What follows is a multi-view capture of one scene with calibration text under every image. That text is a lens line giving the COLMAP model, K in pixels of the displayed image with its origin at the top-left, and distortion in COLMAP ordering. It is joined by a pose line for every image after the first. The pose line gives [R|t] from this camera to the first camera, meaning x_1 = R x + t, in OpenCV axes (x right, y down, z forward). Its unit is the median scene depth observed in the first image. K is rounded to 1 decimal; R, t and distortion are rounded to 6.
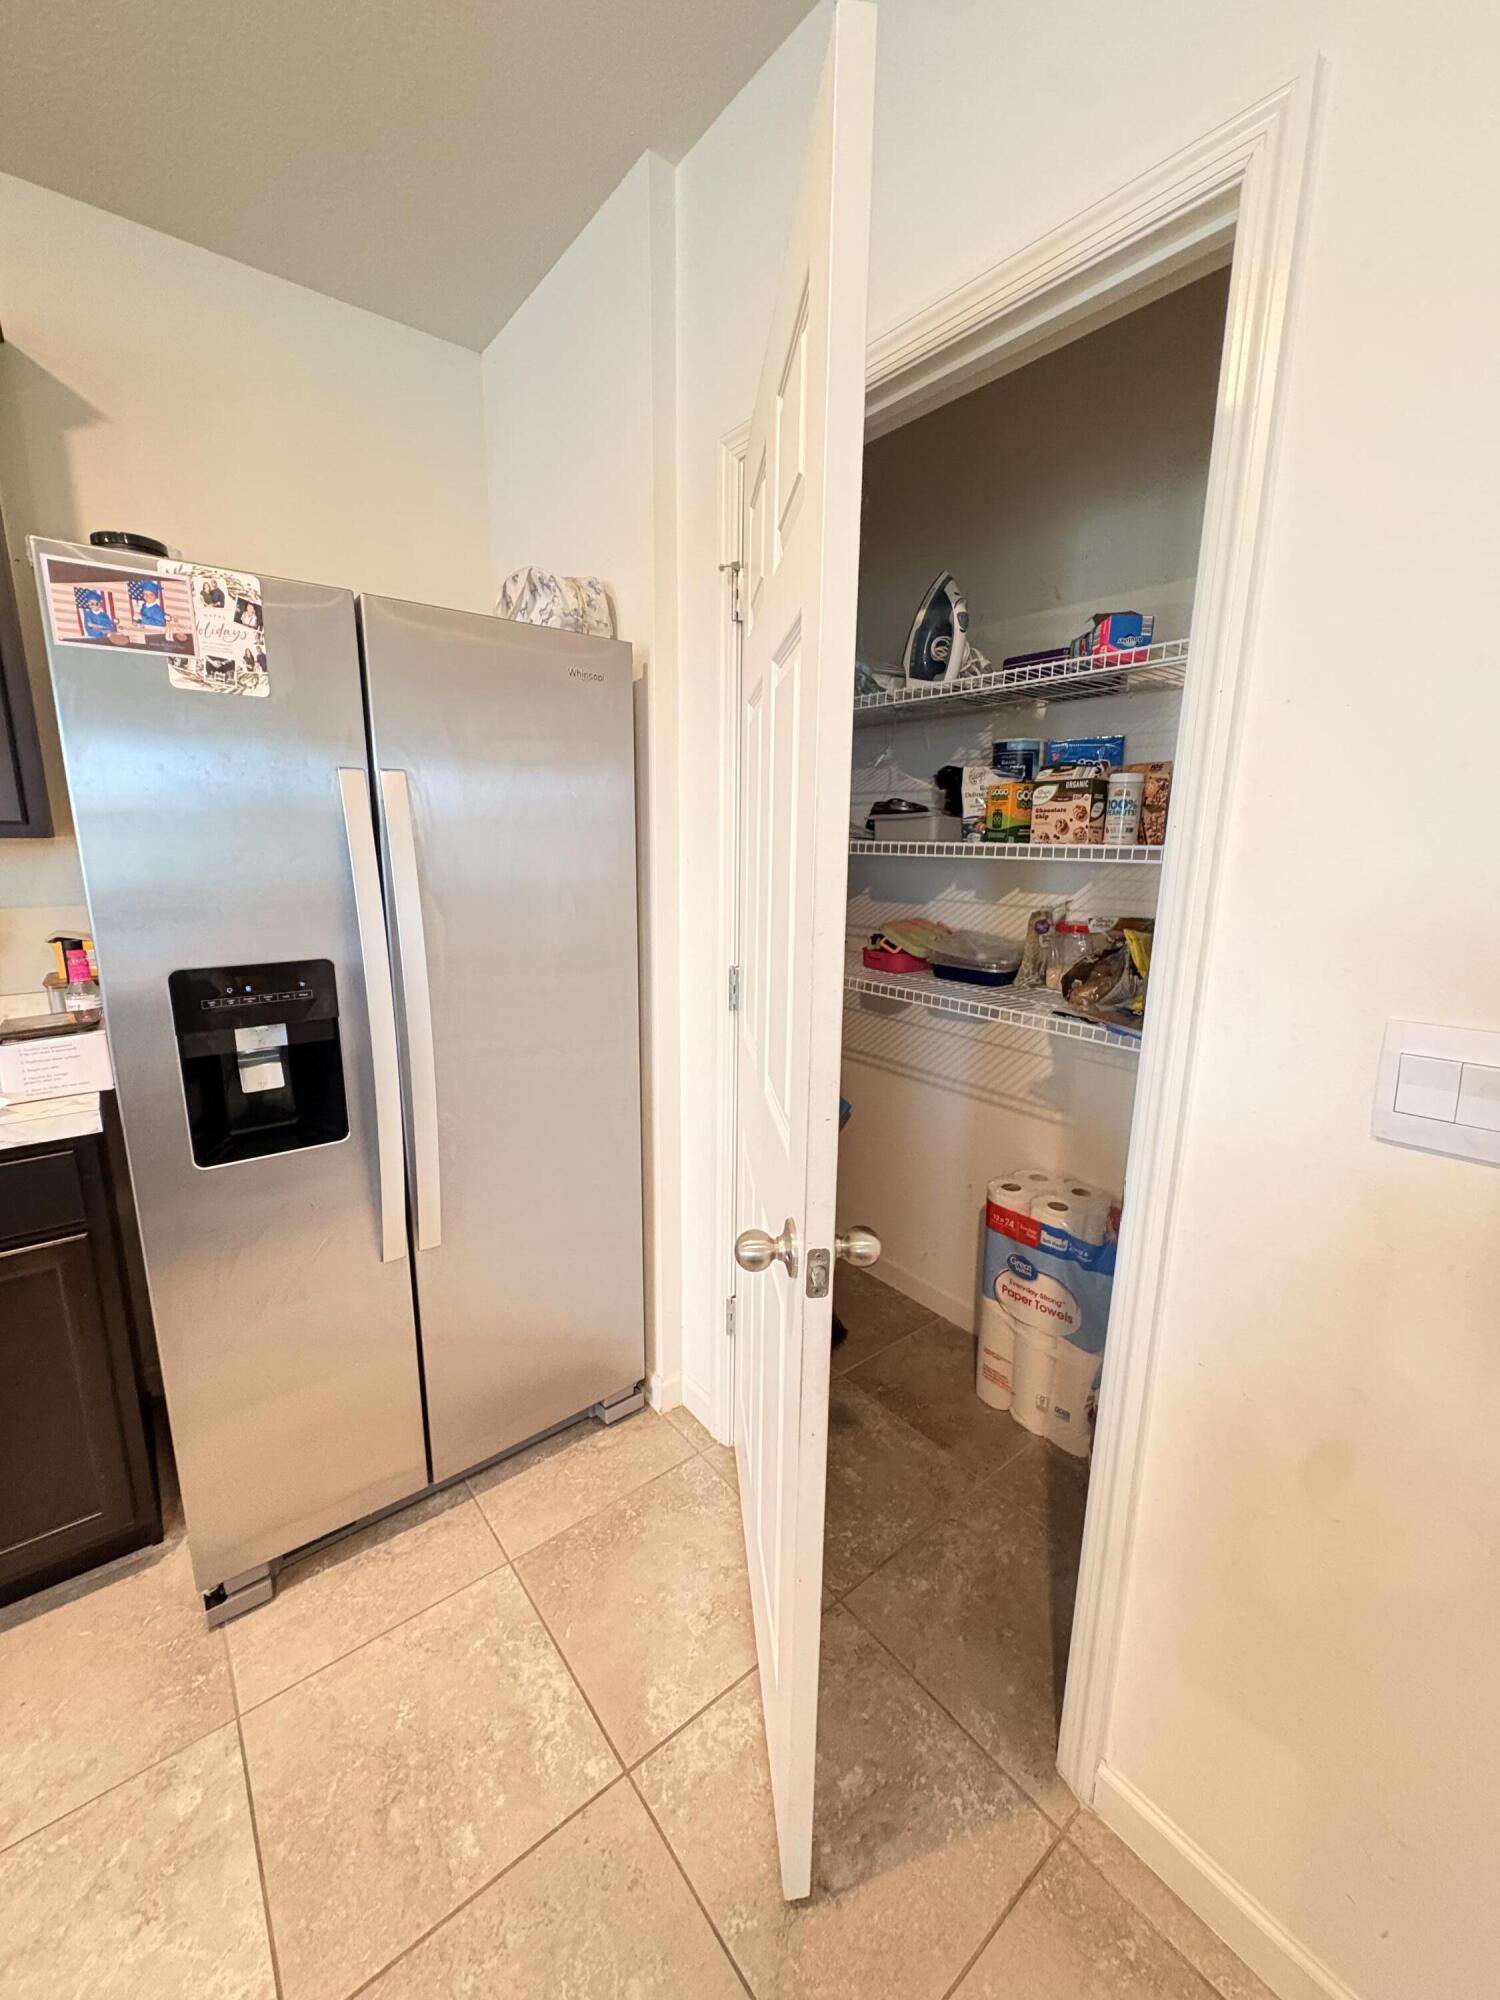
lens RADIAL K [[794.5, 0, 747.5], [0, 794.5, 999.0], [0, 0, 1]] dist [0.001021, 0.001133]
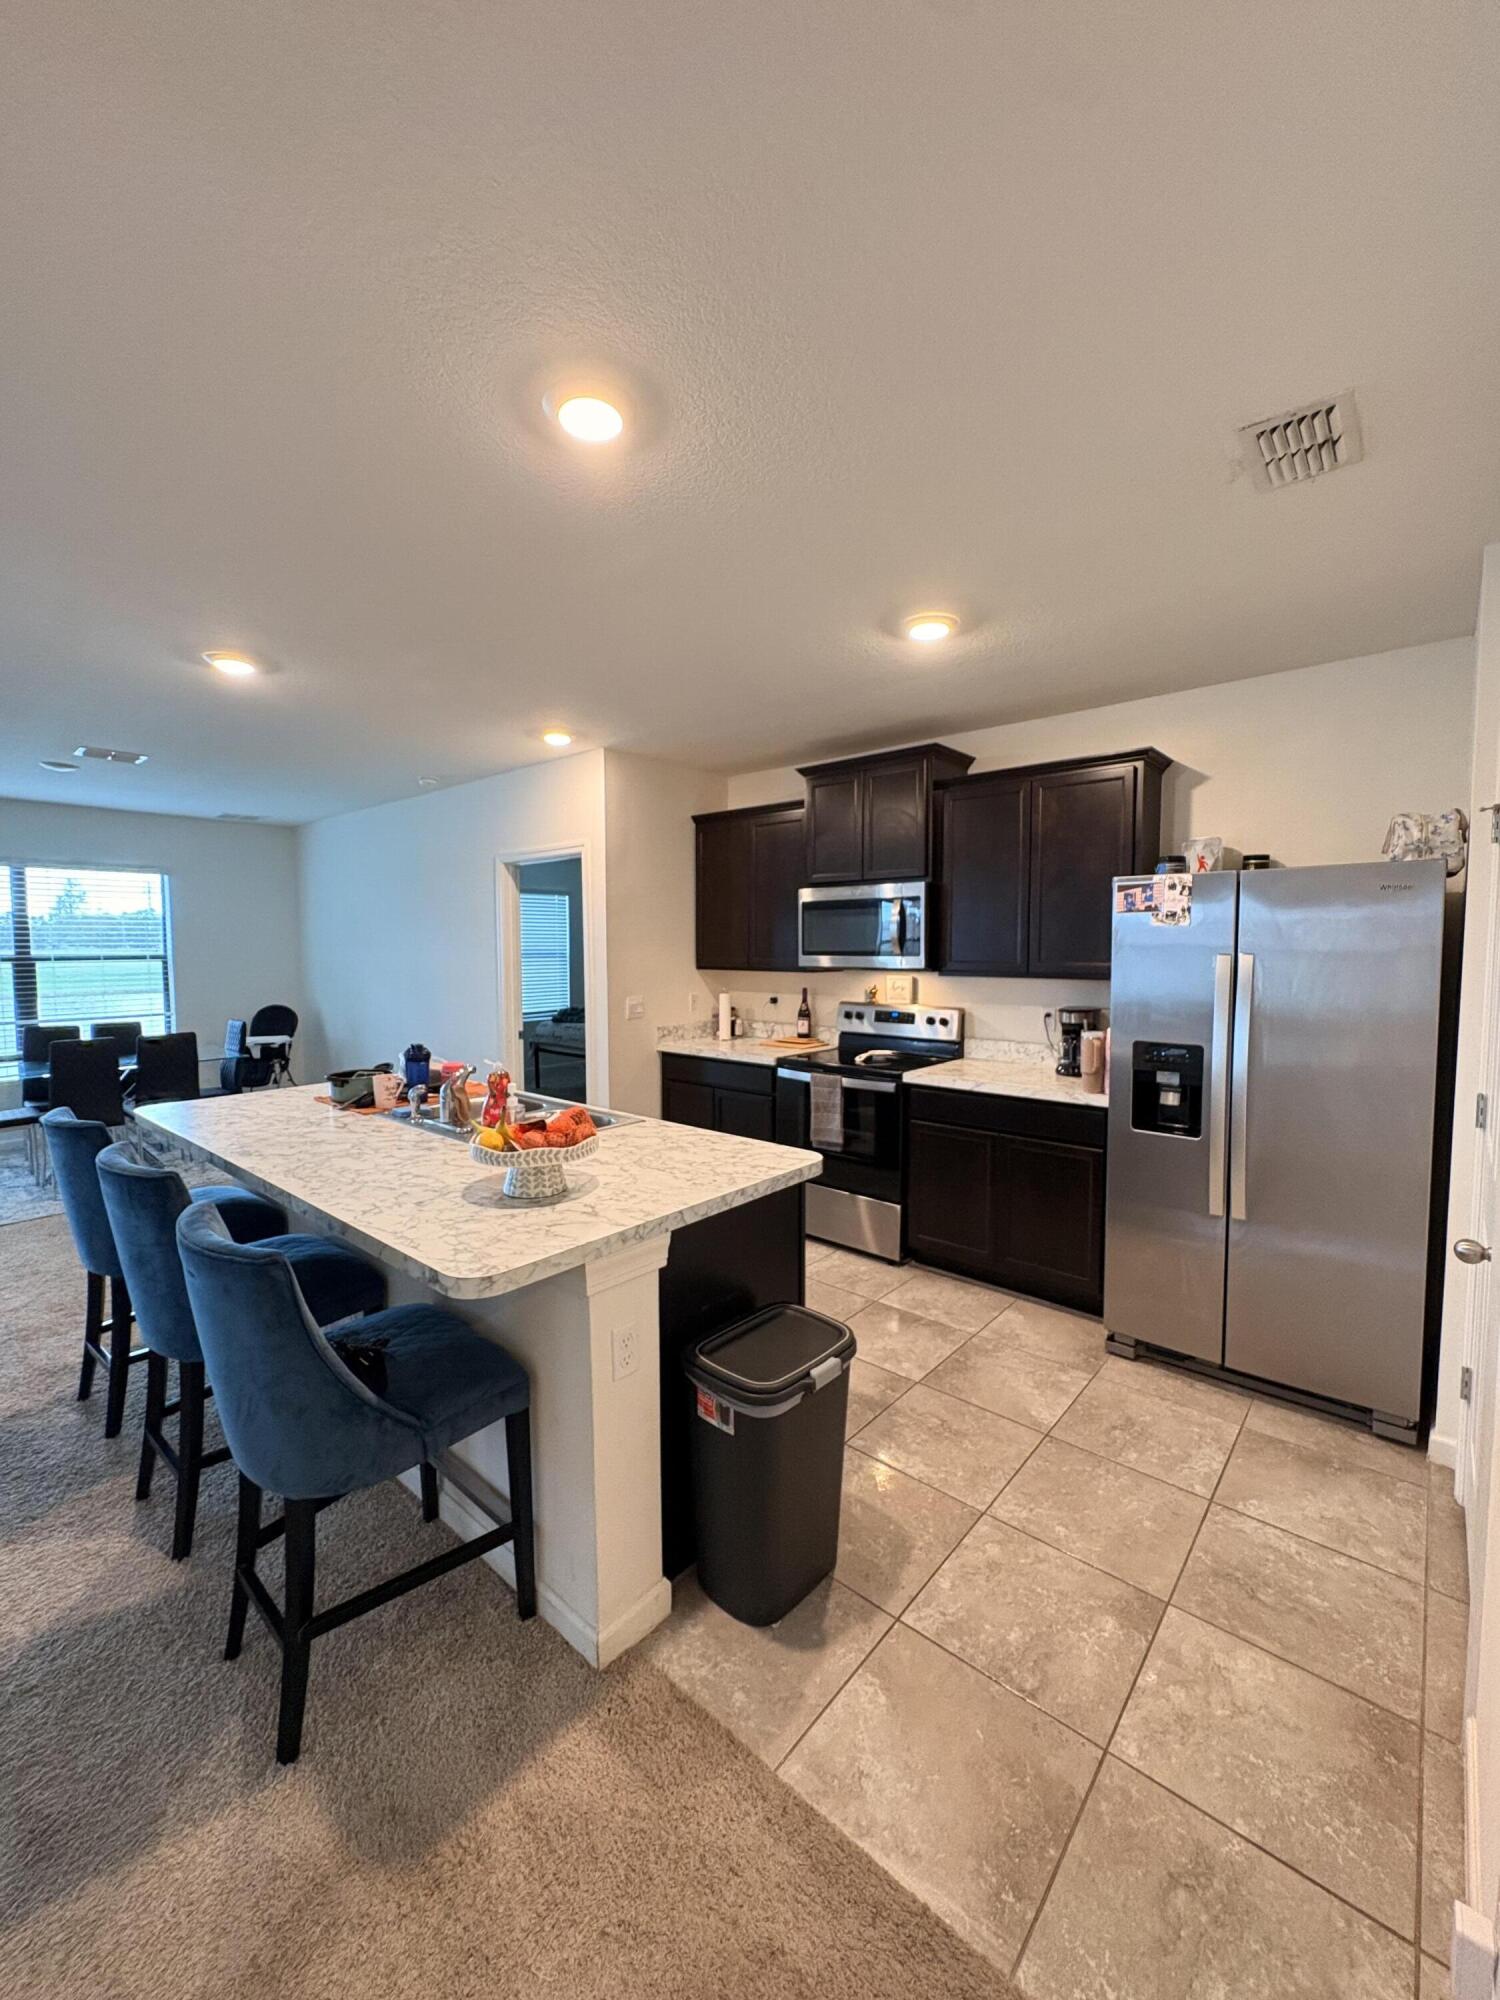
lens RADIAL K [[794.5, 0, 747.5], [0, 794.5, 1003.0], [0, 0, 1]] dist [0.001021, 0.001133]
pose [[0.183032, 0.062305, -0.981131, 1.294890], [-0.190379, 0.981345, 0.026803, 0.009184], [0.964497, 0.181881, 0.191479, -0.545939]]
